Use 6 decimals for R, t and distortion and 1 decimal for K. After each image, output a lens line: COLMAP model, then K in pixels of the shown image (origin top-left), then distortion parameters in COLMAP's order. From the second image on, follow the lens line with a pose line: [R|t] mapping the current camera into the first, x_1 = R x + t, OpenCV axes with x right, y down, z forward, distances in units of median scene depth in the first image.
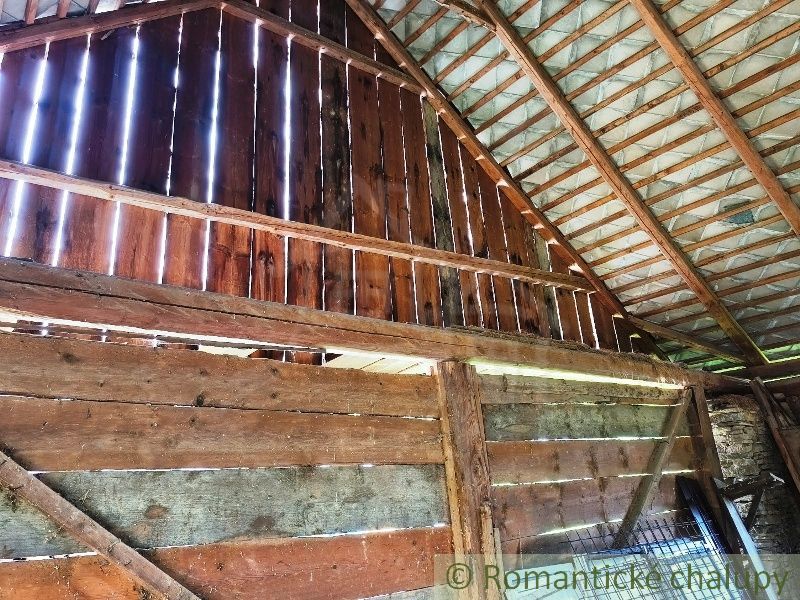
lens RADIAL K [[608.8, 0, 400.0], [0, 608.8, 300.0], [0, 0, 1]] dist [0.086781, -0.109415]
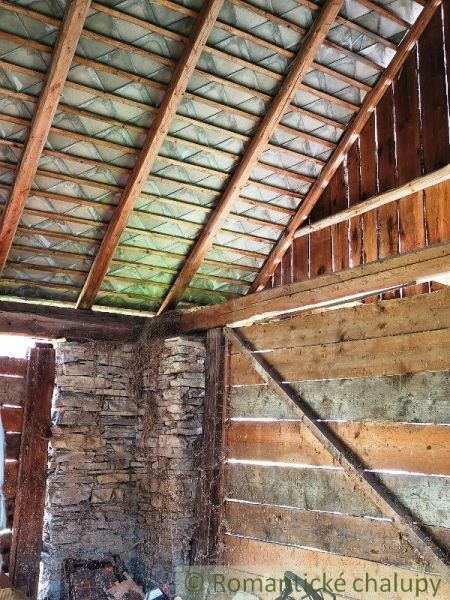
lens RADIAL K [[645.3, 0, 225.0], [0, 645.3, 300.0], [0, 0, 1]] dist [0.167213, -0.245920]
pose [[-0.049568, -0.151204, -0.987259, 1.396761], [0.294439, 0.942333, -0.159106, 0.248455], [0.954384, -0.298574, -0.002189, 0.726594]]
